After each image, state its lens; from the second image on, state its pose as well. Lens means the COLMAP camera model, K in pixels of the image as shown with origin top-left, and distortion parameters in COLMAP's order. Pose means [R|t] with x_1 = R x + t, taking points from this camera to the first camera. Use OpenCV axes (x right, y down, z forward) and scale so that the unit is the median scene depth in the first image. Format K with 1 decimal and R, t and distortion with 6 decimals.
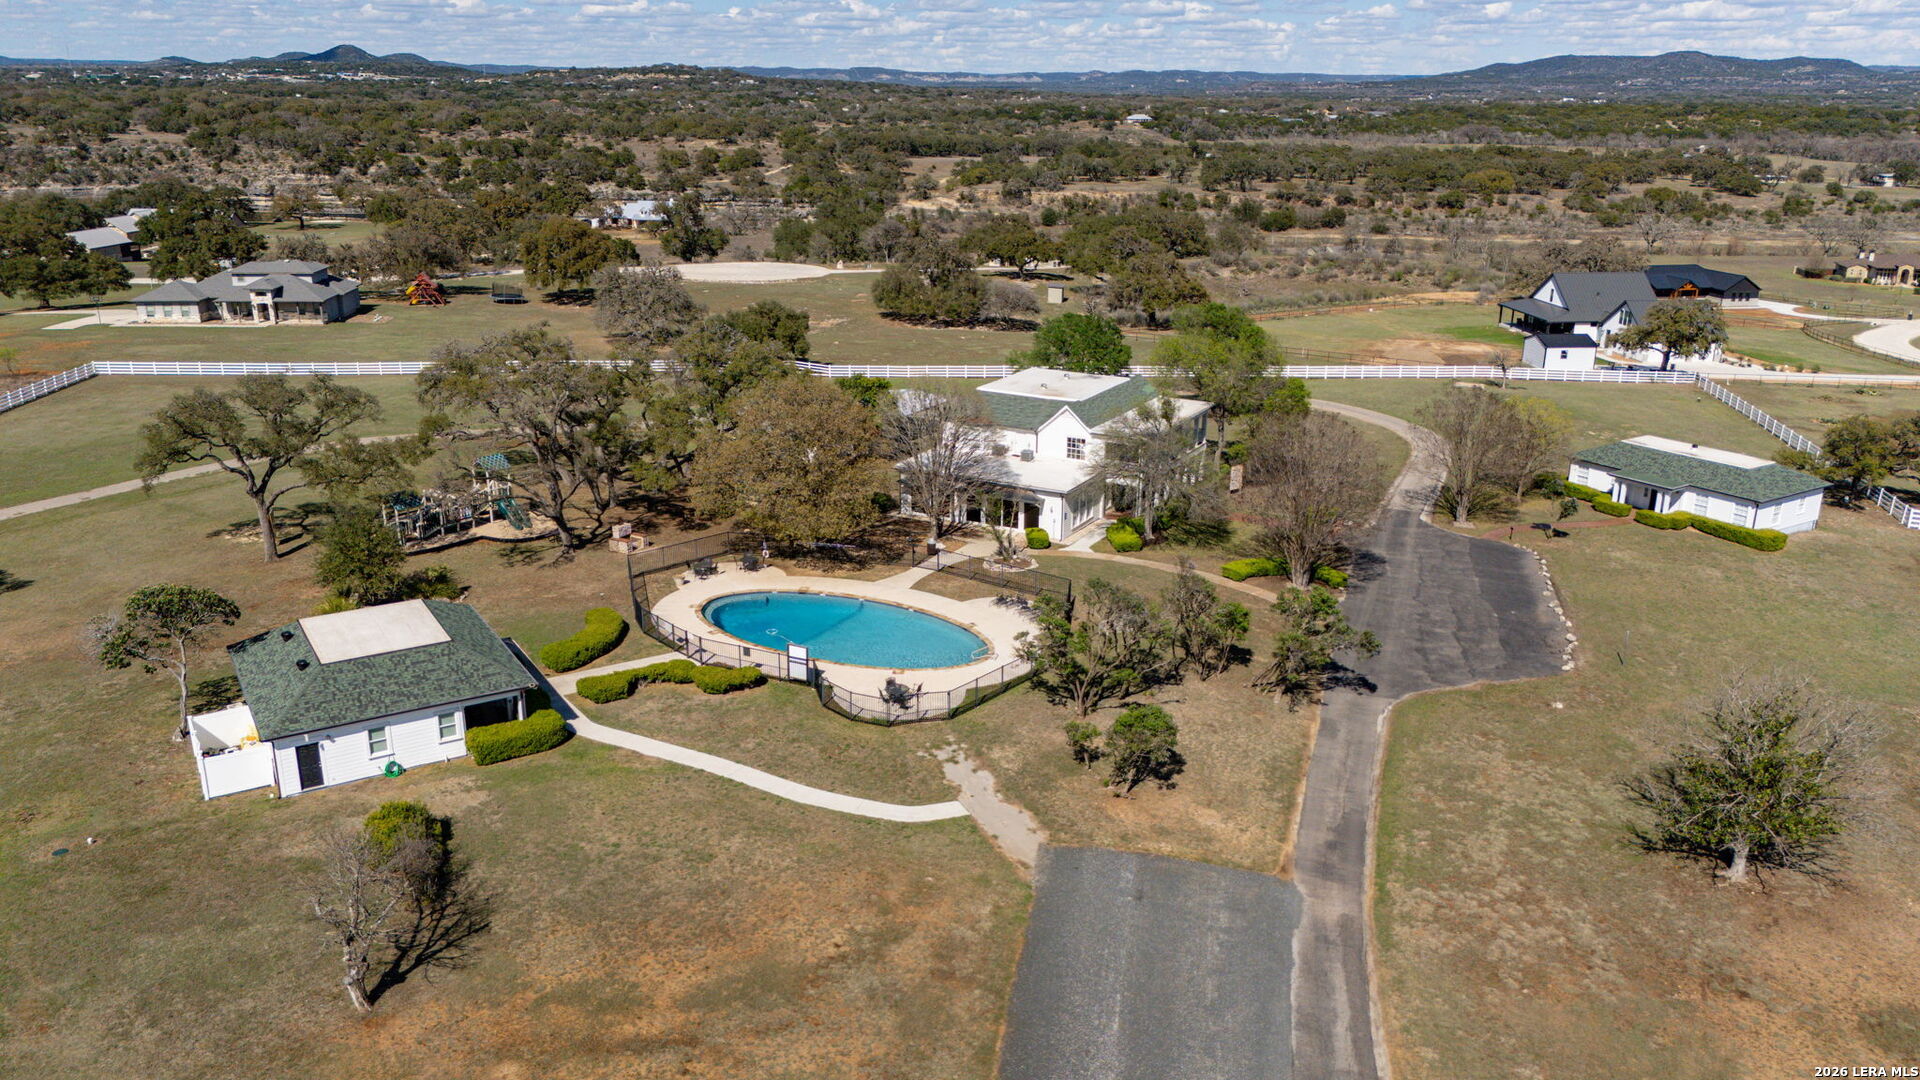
lens RADIAL K [[1397.2, 0, 964.0], [0, 1397.2, 542.3], [0, 0, 1]] dist [0.063007, -0.053658]
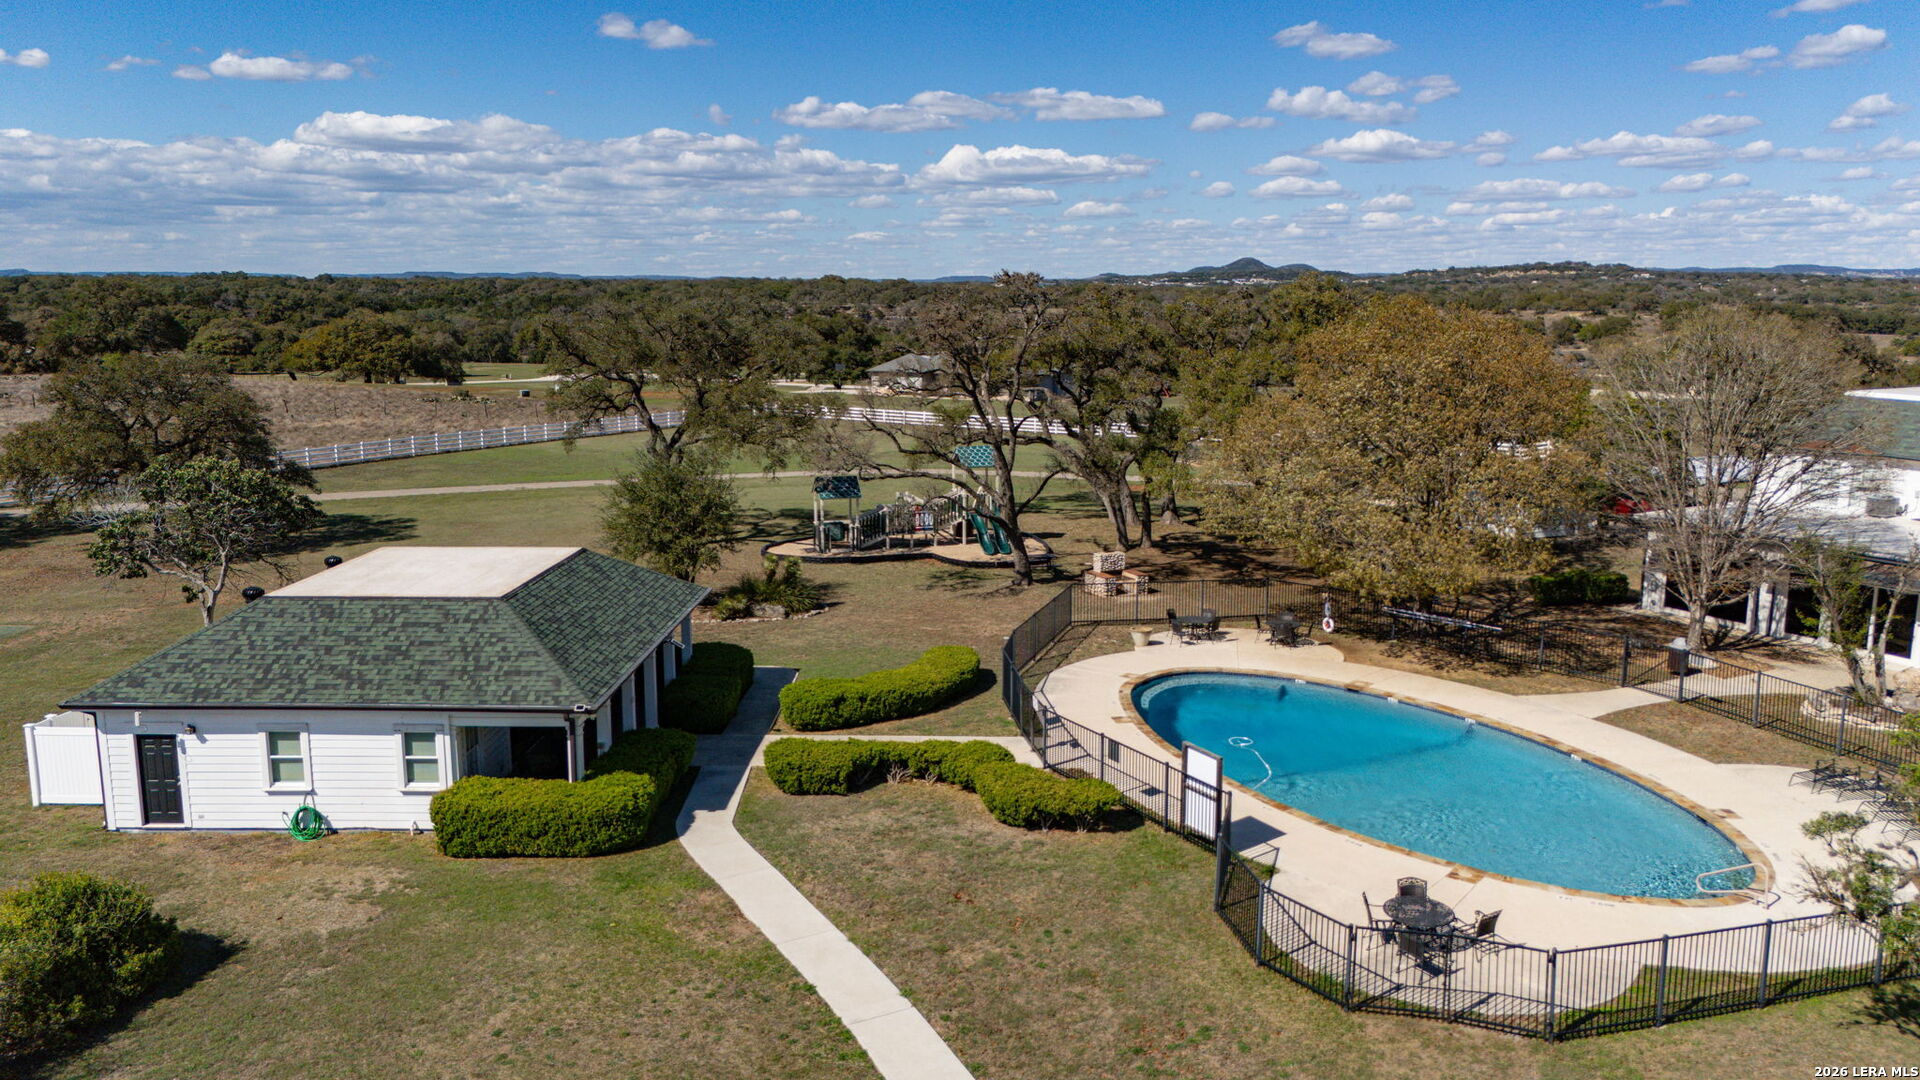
lens RADIAL K [[1397.2, 0, 955.1], [0, 1397.2, 539.6], [0, 0, 1]] dist [0.063007, -0.053658]
pose [[0.829751, 0.087965, -0.551158, 0.044265], [-0.162623, 0.982759, -0.087974, 0.060263], [0.533917, 0.162628, 0.829750, 0.600724]]
